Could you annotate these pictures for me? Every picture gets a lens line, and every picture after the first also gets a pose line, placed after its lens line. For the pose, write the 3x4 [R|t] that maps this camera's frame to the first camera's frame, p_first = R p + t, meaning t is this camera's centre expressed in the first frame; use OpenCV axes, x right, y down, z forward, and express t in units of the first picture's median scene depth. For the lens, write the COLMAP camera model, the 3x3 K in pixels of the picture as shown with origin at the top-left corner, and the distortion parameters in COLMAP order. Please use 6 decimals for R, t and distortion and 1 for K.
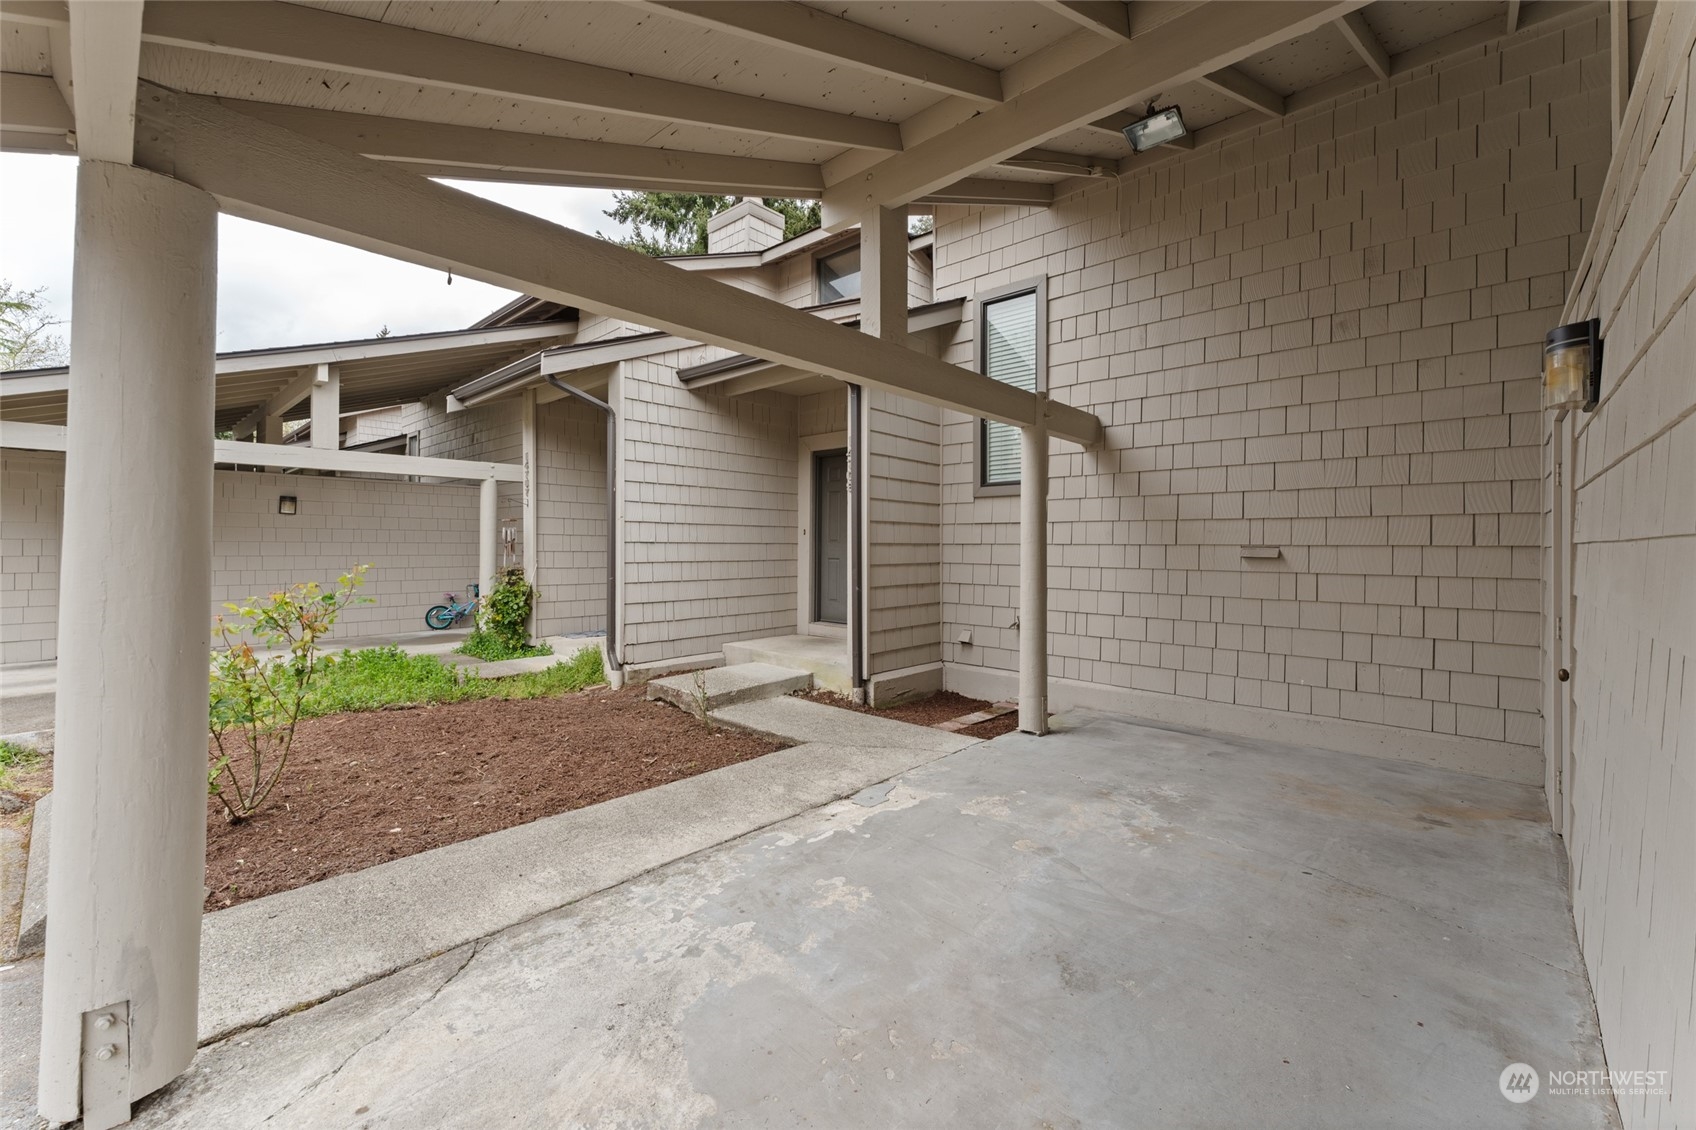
lens RADIAL K [[694.2, 0, 849.8], [0, 694.2, 548.9], [0, 0, 1]] dist [-0.001606, 0.000789]
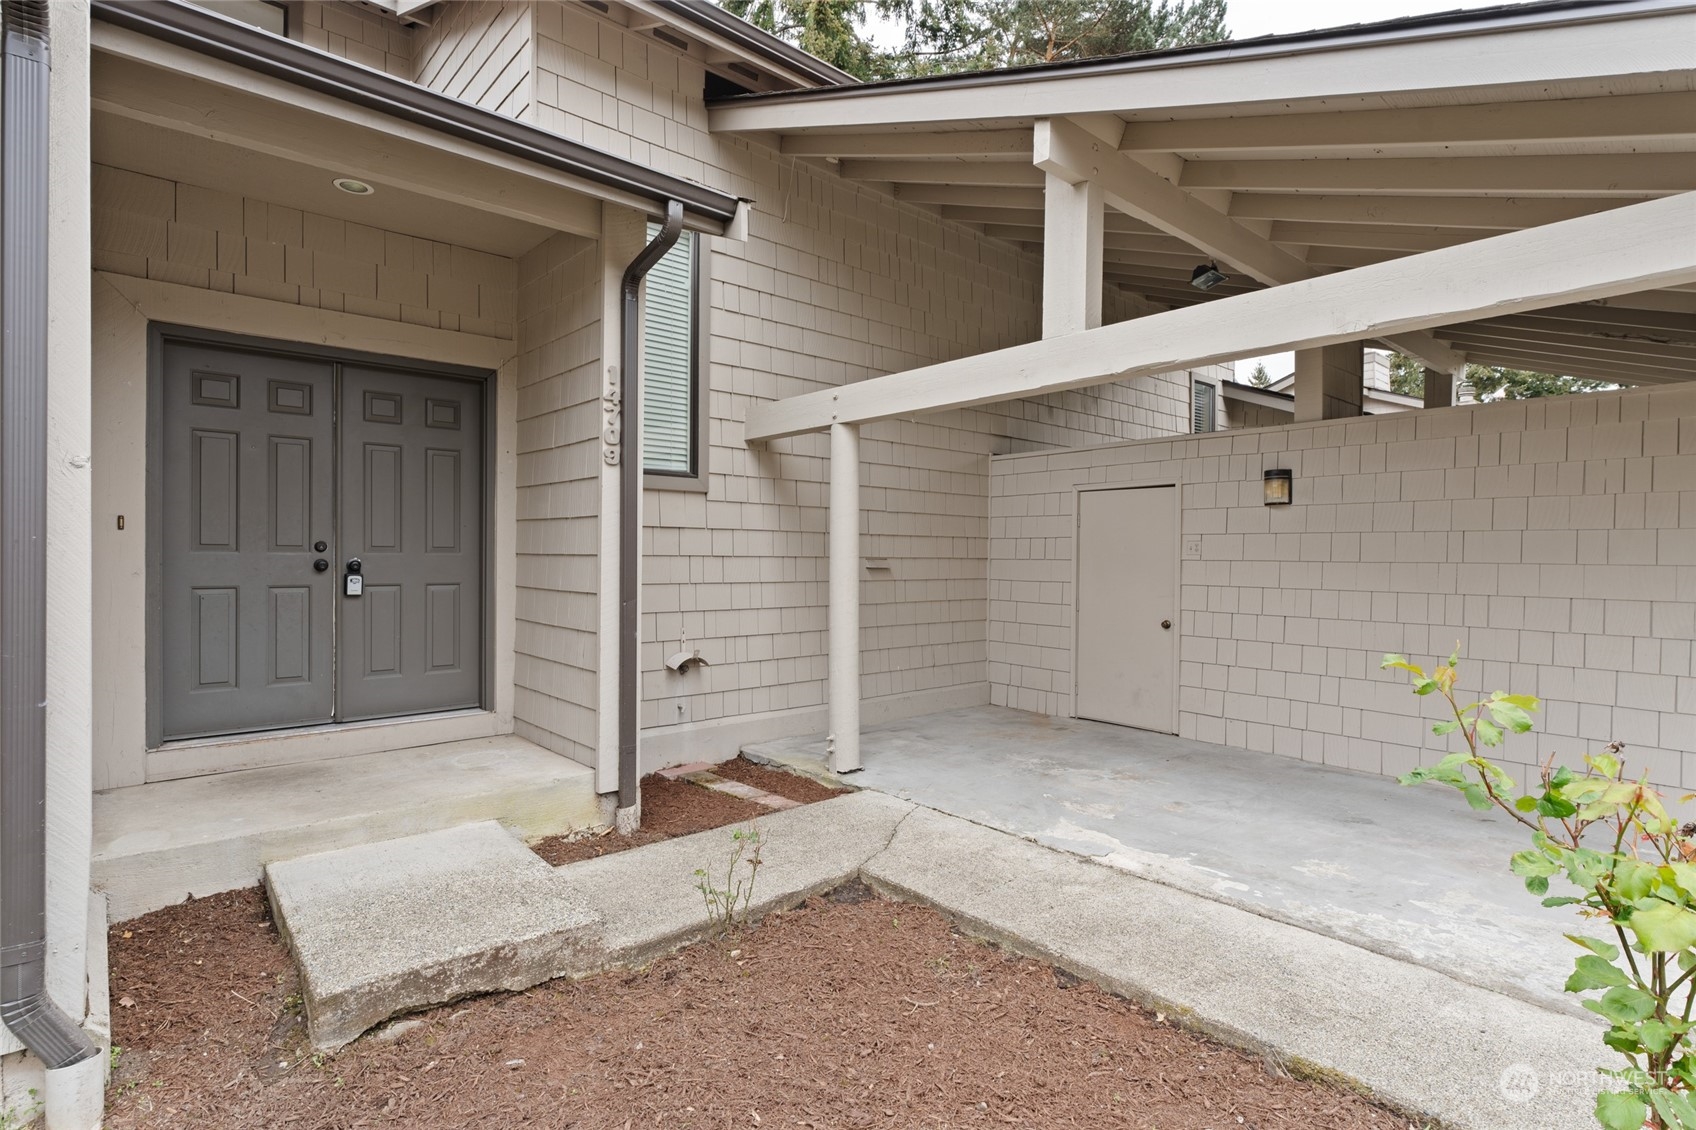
lens RADIAL K [[838.6, 0, 849.0], [0, 838.6, 564.0], [0, 0, 1]] dist [-0.006347, -0.001400]
pose [[0.099161, -0.013871, 0.994975, -1.135533], [-0.001313, 0.999900, 0.014071, -0.019792], [-0.995070, -0.002701, 0.099133, 1.281753]]
